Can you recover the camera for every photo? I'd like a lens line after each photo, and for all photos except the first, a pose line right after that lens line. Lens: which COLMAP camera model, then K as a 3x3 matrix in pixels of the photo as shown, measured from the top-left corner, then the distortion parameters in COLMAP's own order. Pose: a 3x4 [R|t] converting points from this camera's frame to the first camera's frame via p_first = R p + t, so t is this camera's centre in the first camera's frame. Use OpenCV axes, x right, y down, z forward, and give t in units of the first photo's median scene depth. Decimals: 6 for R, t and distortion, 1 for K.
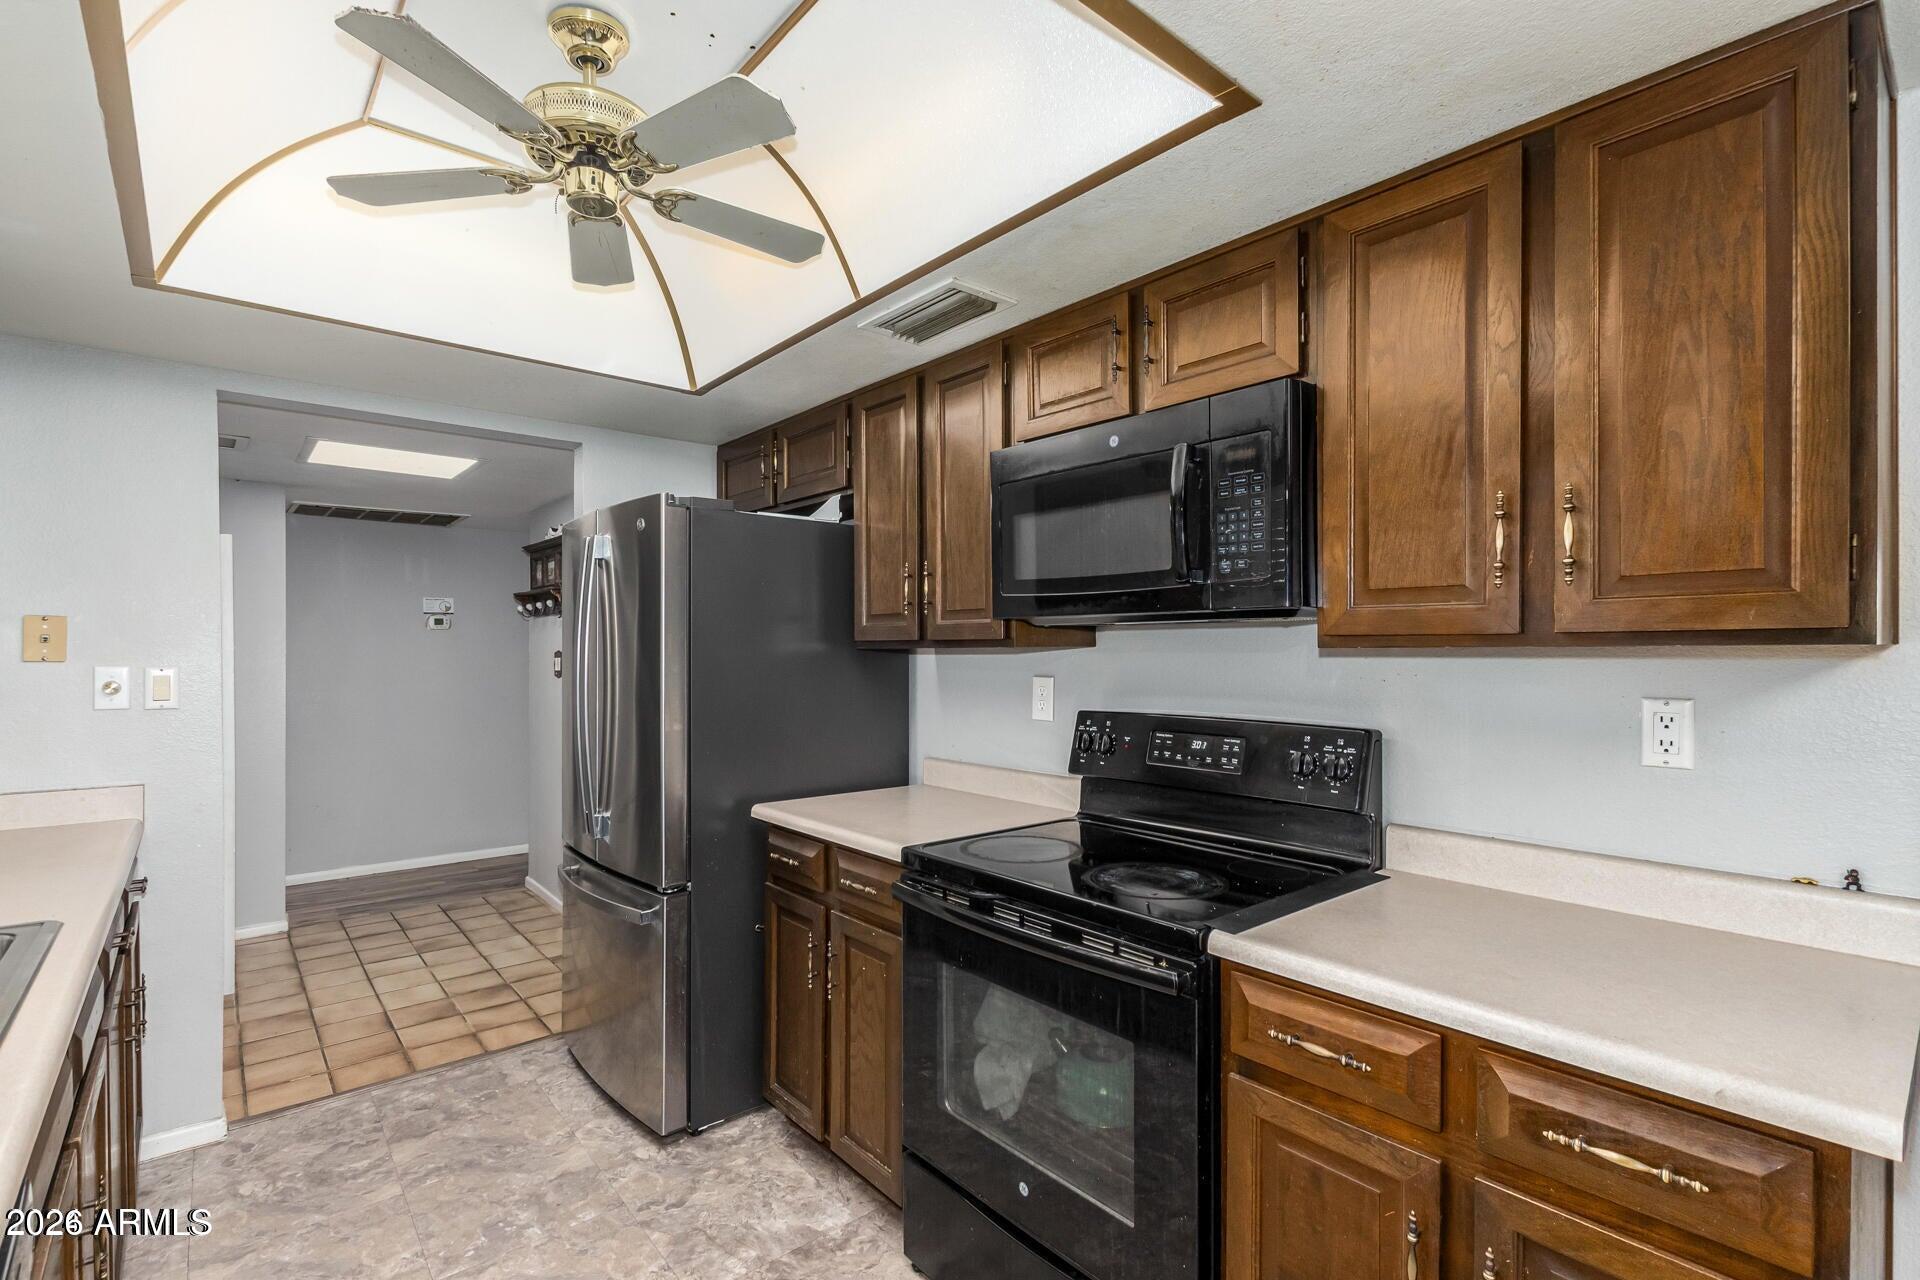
lens RADIAL K [[888.1, 0, 945.0], [0, 888.1, 635.7], [0, 0, 1]] dist [0.000745, -0.001320]
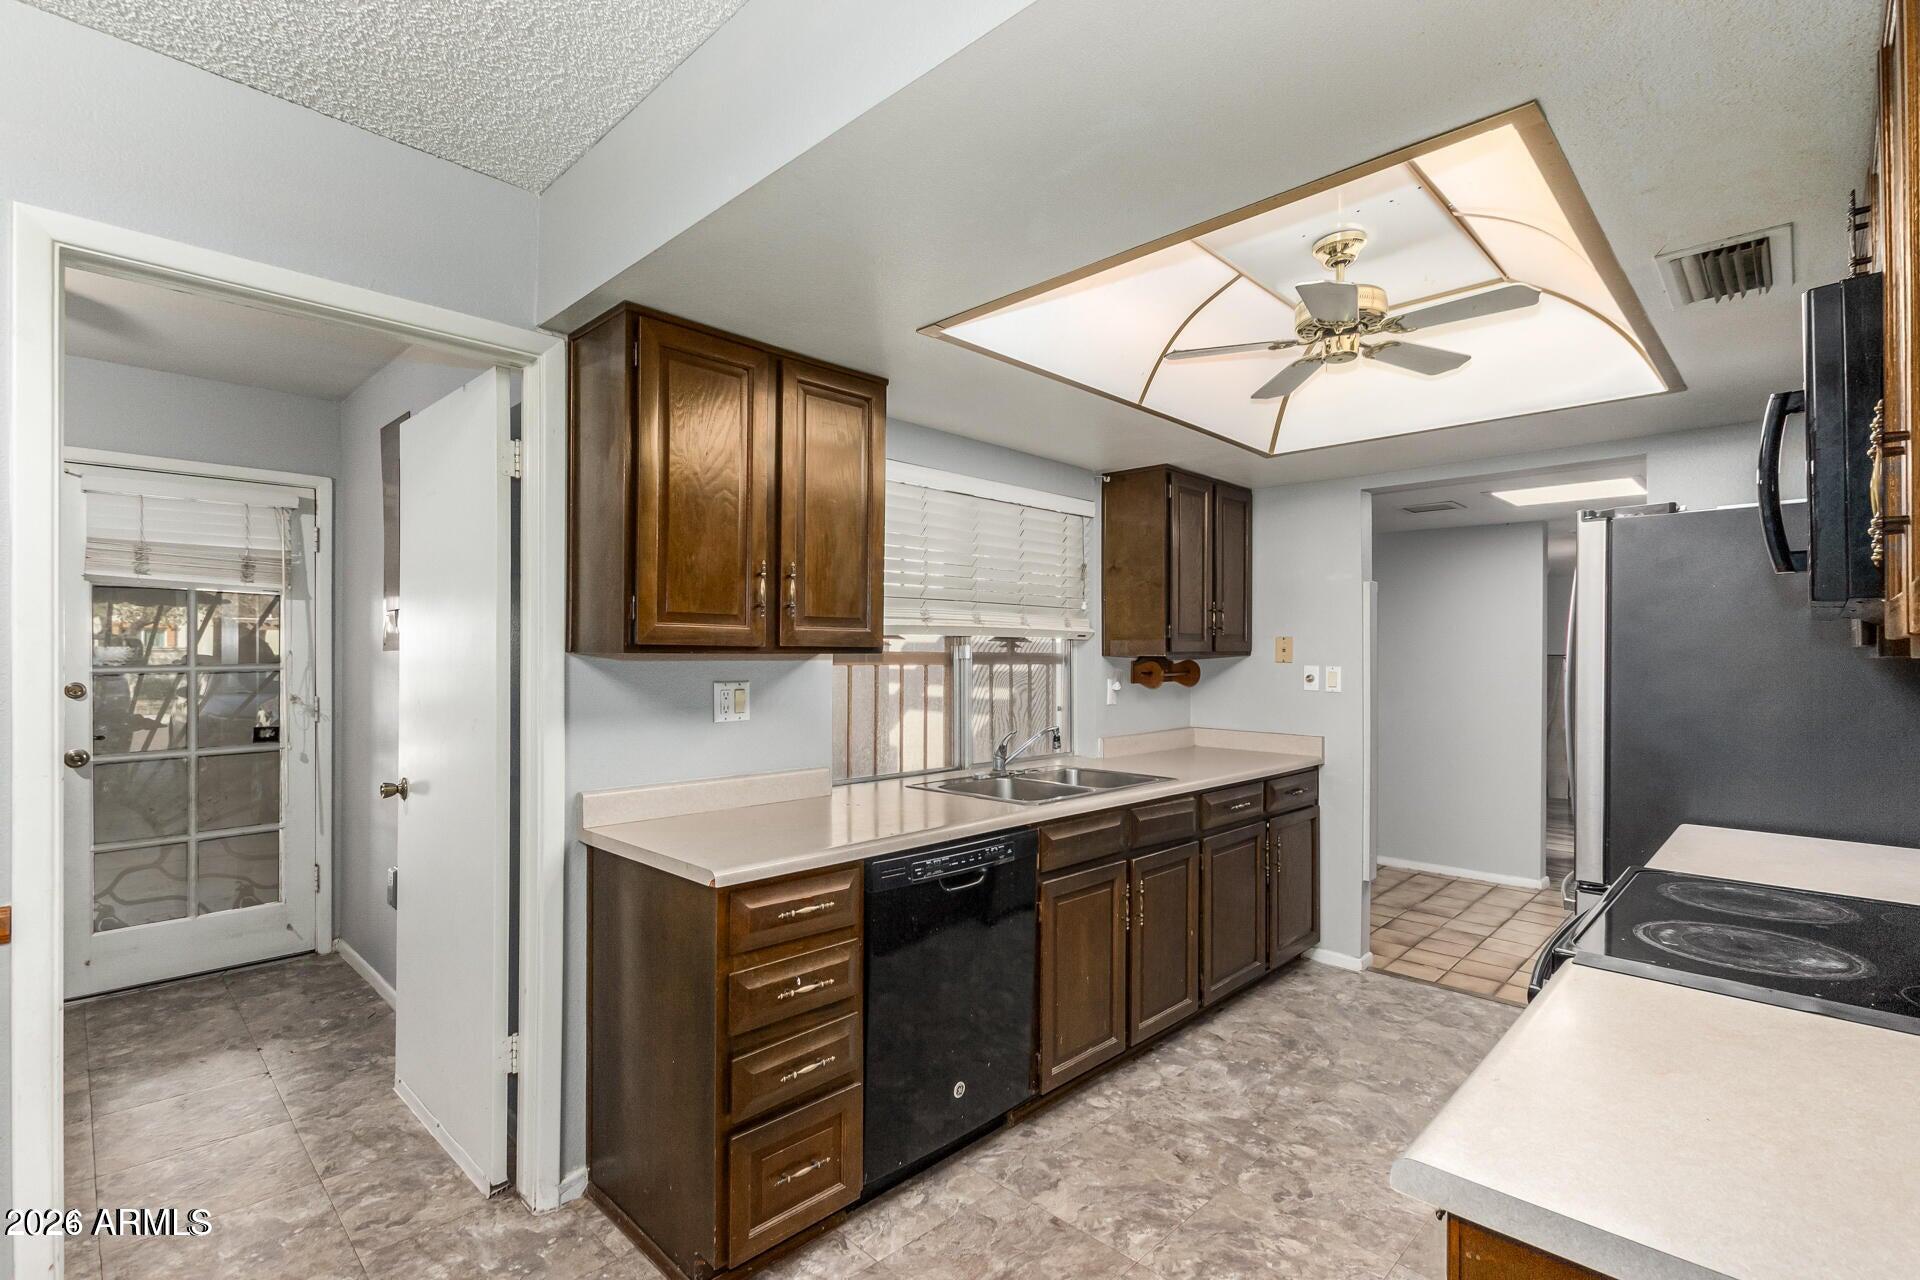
lens RADIAL K [[888.1, 0, 945.0], [0, 888.1, 635.7], [0, 0, 1]] dist [0.000745, -0.001320]
pose [[0.089429, -0.011461, -0.995927, 0.683046], [0.004843, 0.999927, -0.011072, -0.007311], [0.995981, -0.003833, 0.089478, 0.142628]]
